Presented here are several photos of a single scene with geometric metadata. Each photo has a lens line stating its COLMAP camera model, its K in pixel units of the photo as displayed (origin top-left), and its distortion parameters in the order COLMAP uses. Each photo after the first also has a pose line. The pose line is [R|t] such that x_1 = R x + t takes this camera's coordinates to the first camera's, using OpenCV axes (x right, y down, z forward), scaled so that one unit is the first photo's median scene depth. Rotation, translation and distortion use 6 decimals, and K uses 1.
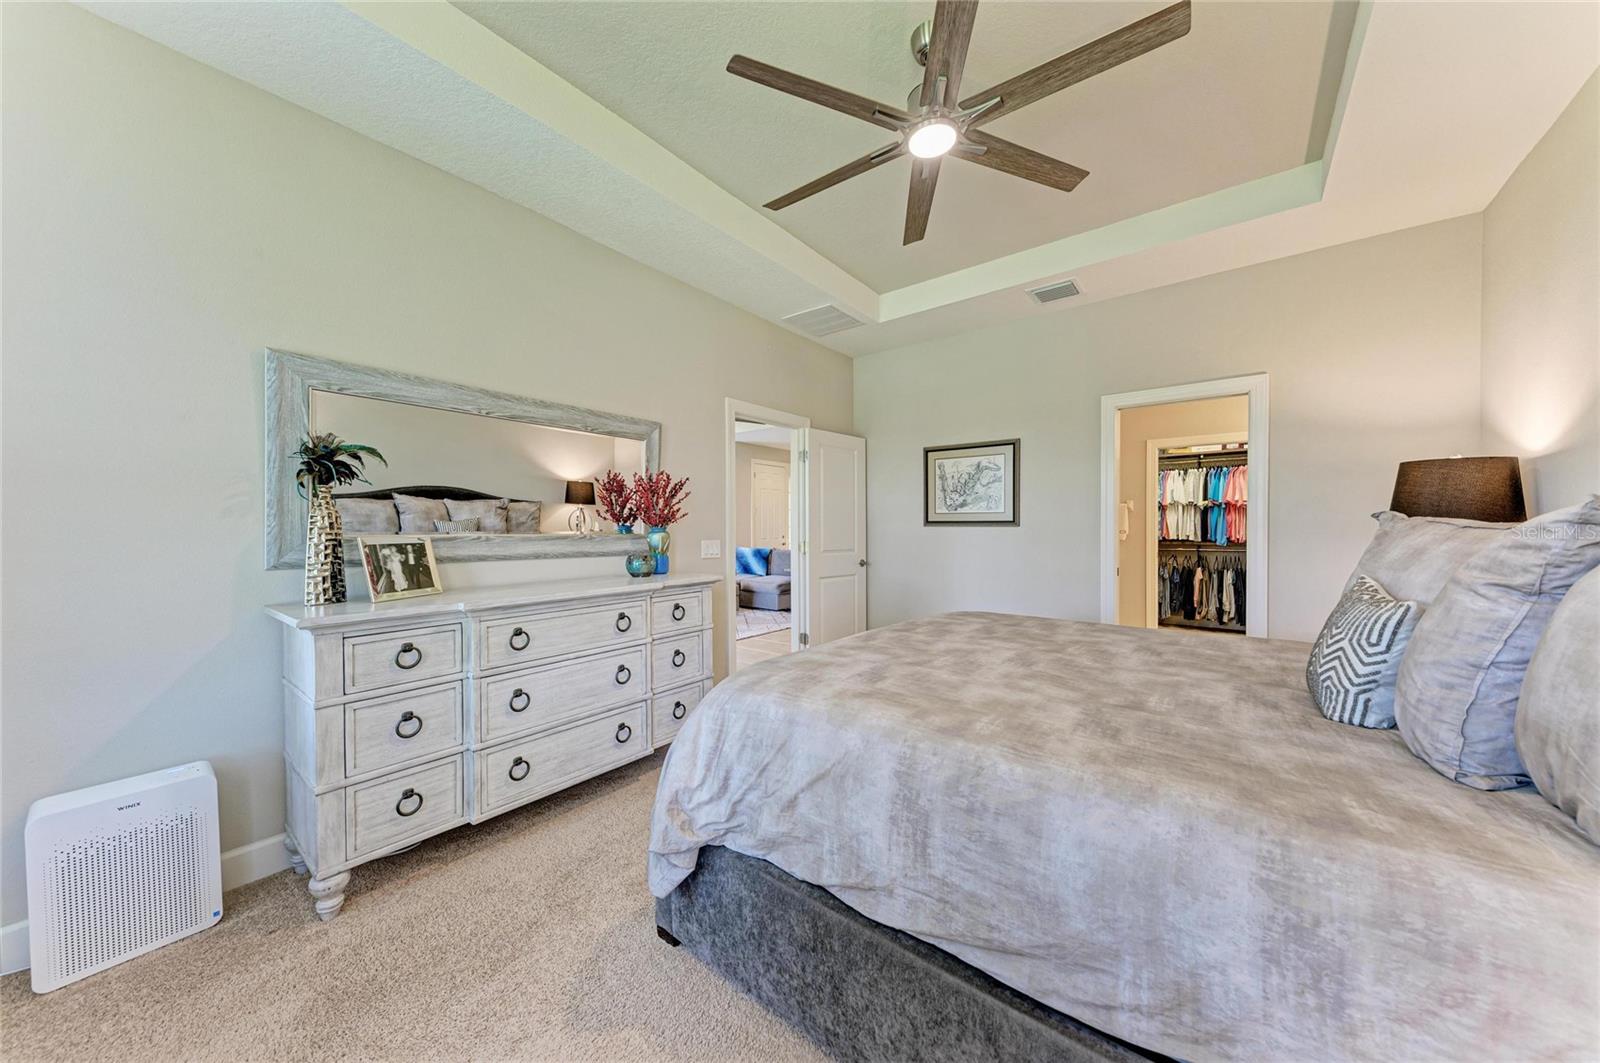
lens RADIAL K [[547.0, 0, 800.6], [0, 547.0, 533.4], [0, 0, 1]] dist [0.018950, -0.005179]
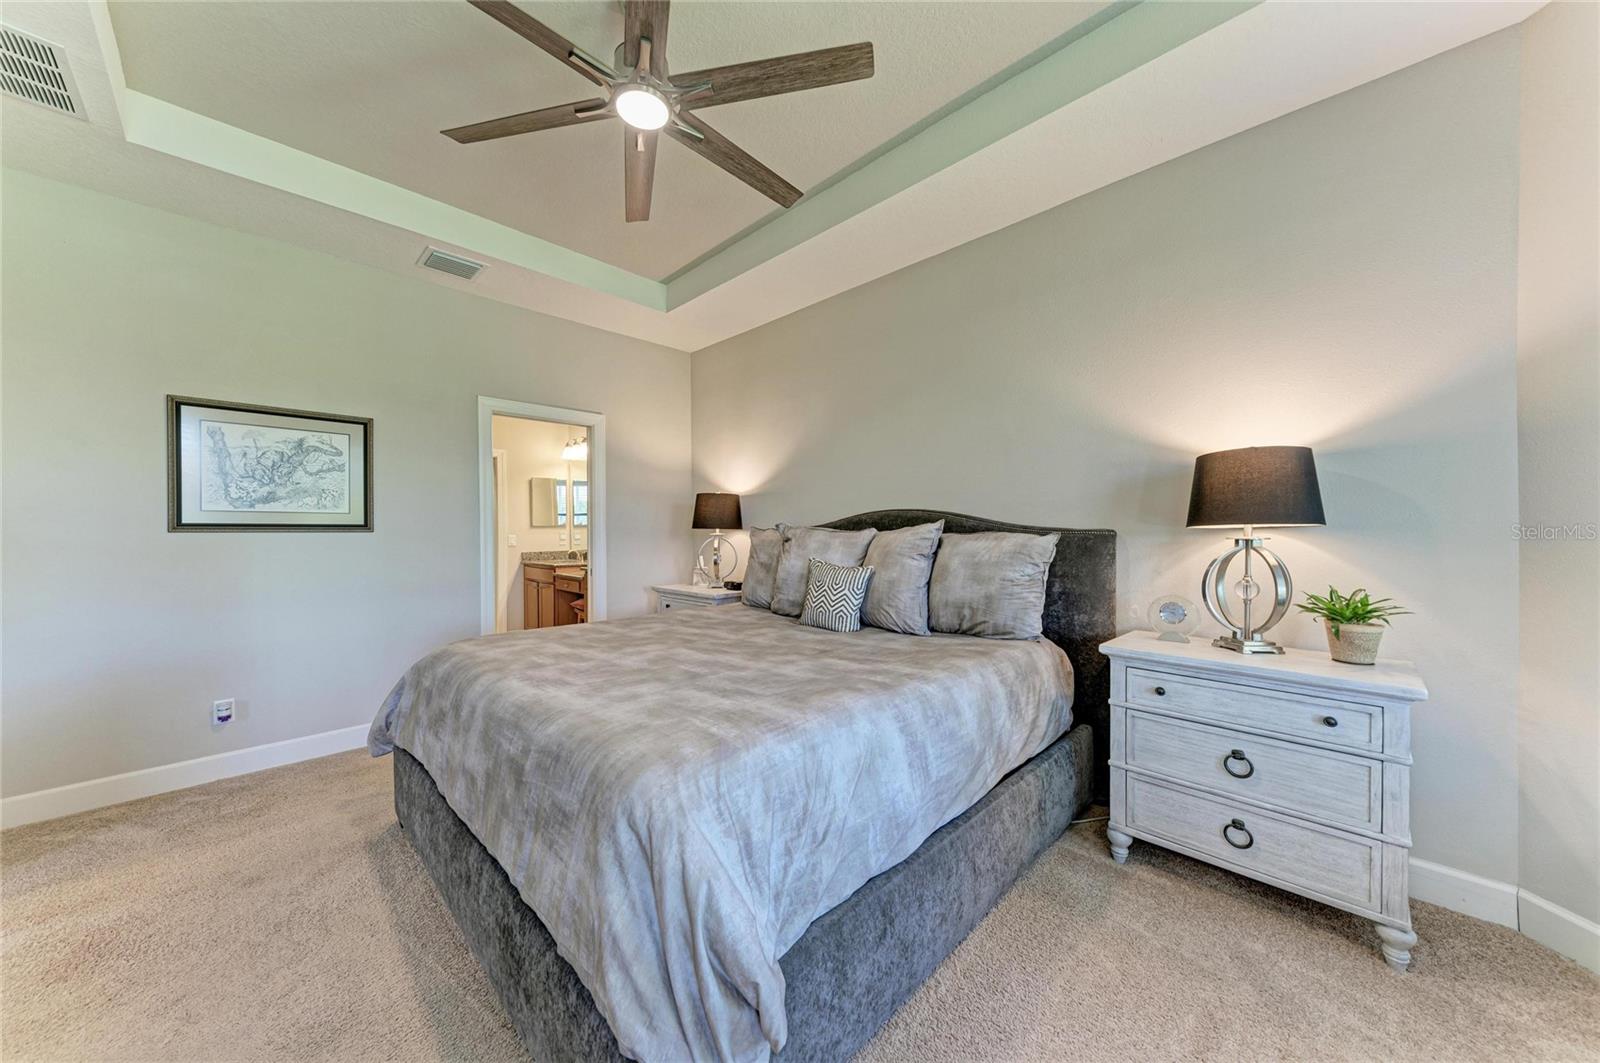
lens RADIAL K [[552.8, 0, 800.0], [0, 552.8, 531.5], [0, 0, 1]] dist [0.013410, -0.004581]
pose [[0.104414, 0.000699, 0.994534, -0.241751], [0.014532, 0.999892, -0.002228, -0.002340], [-0.994428, 0.014685, 0.104393, 0.241339]]
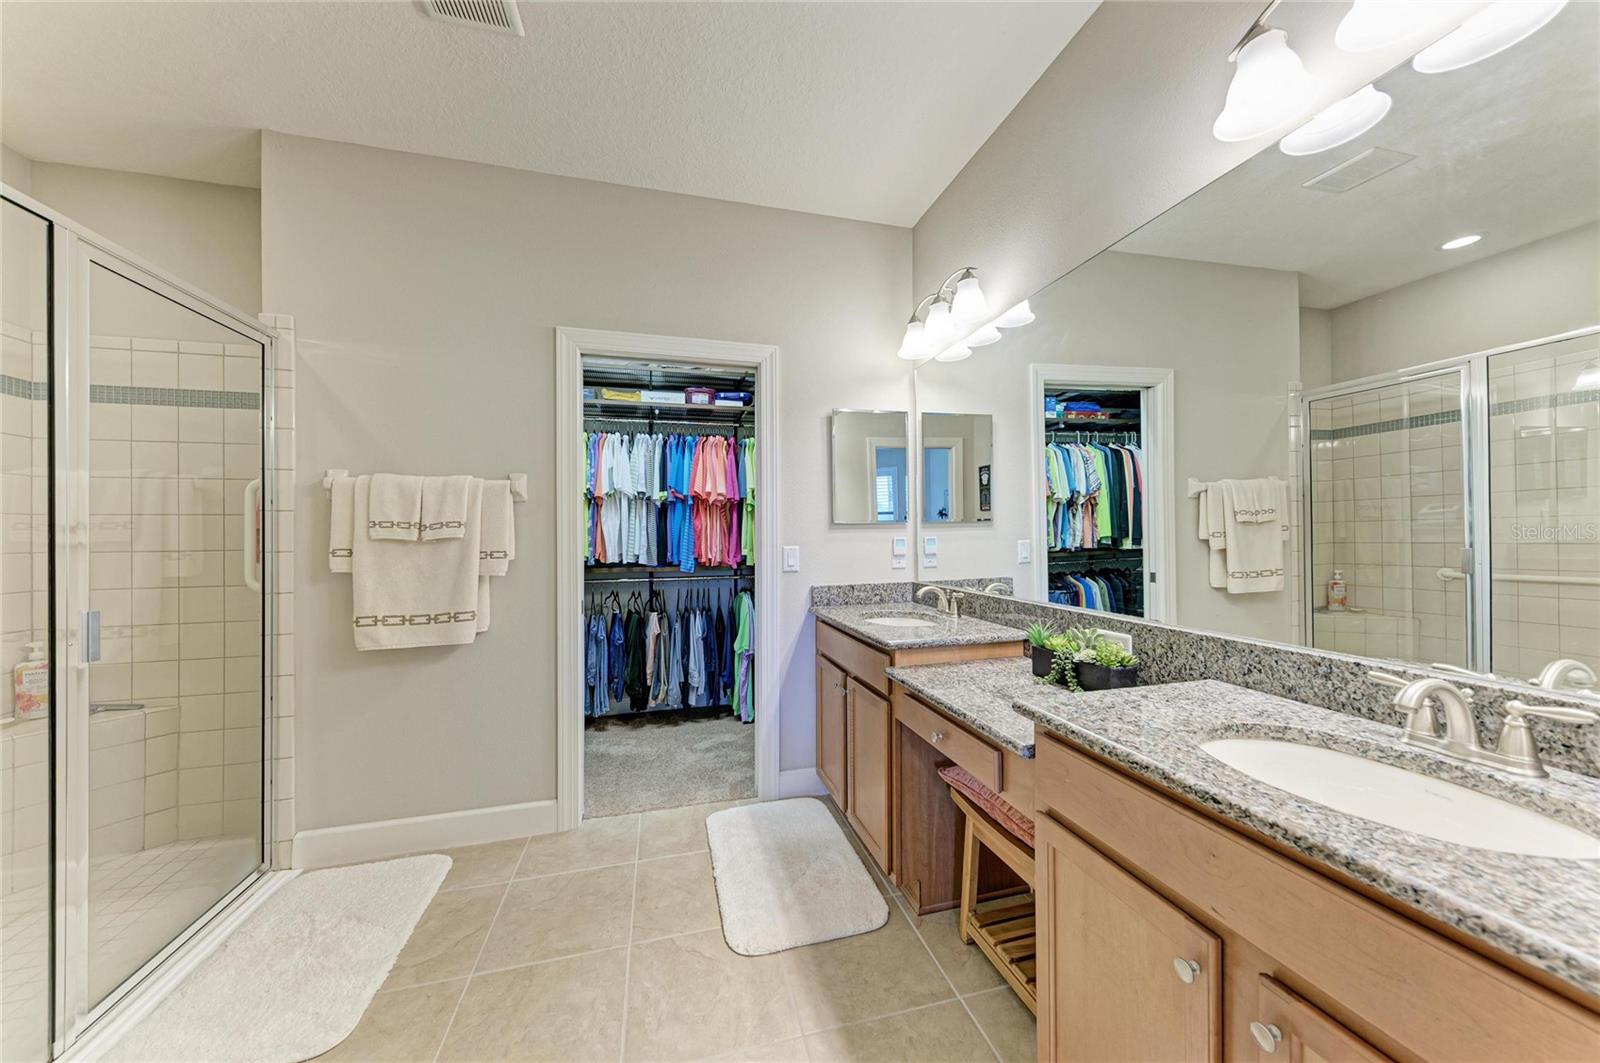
lens RADIAL K [[544.0, 0, 798.5], [0, 544.0, 536.5], [0, 0, 1]] dist [0.025733, -0.009328]
pose [[0.602804, 0.001977, 0.797887, 0.436010], [0.010083, 0.999898, -0.010095, -0.008617], [-0.797826, 0.014130, 0.602723, 0.645925]]
